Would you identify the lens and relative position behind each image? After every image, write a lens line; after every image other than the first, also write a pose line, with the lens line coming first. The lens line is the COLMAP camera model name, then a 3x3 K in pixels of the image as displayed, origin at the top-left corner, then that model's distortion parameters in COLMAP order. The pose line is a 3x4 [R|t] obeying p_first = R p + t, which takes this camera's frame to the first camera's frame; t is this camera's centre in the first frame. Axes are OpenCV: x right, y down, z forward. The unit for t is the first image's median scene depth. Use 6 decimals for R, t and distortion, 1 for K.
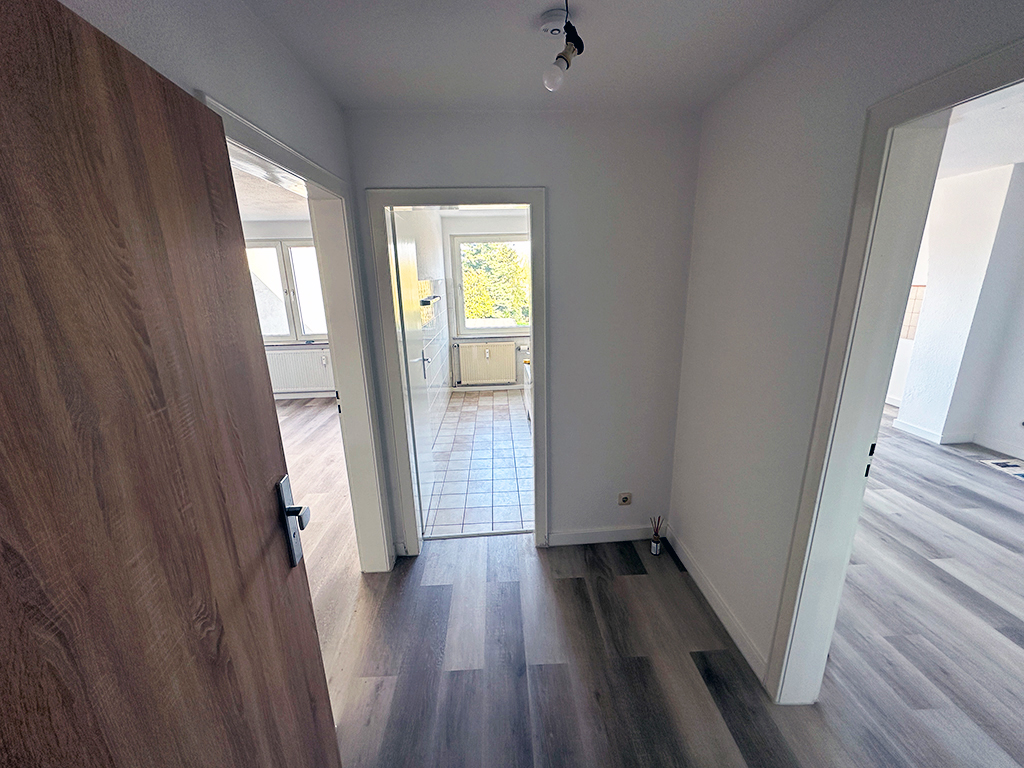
lens RADIAL K [[407.1, 0, 514.1], [0, 407.1, 383.6], [0, 0, 1]] dist [0.000064, 0.000082]
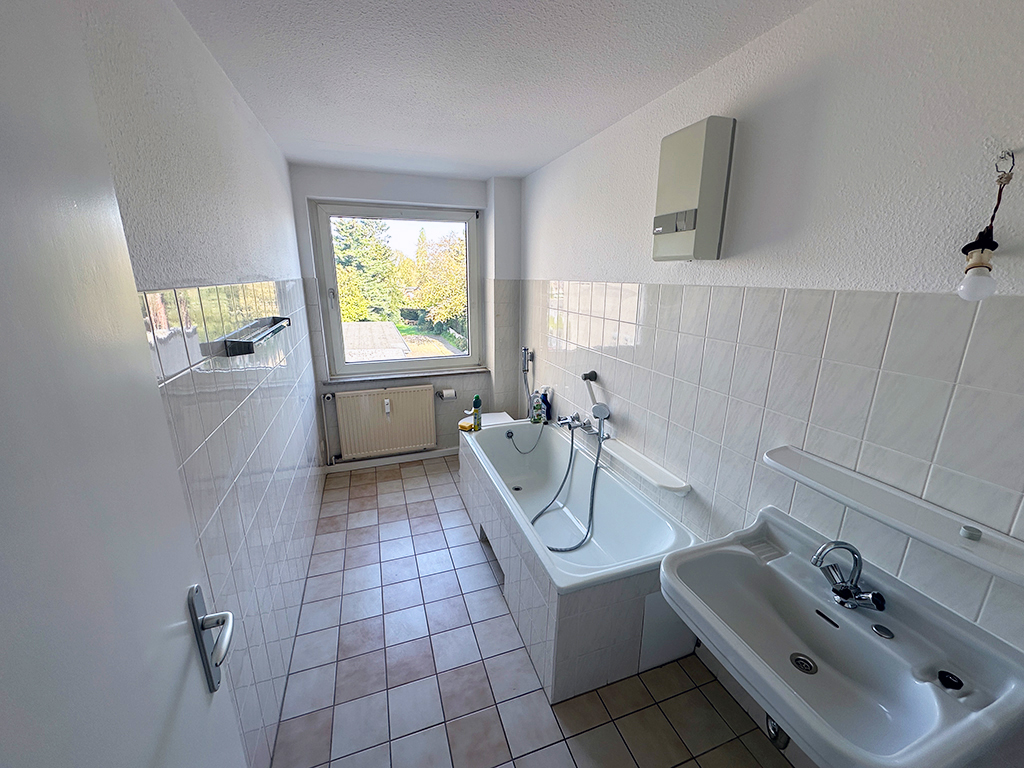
lens RADIAL K [[407.1, 0, 510.1], [0, 407.1, 385.5], [0, 0, 1]] dist [0.000064, 0.000082]
pose [[0.959844, -0.045045, 0.276894, -0.055018], [0.044441, 0.998976, 0.008460, -0.097867], [-0.276991, 0.004185, 0.960863, 0.366251]]
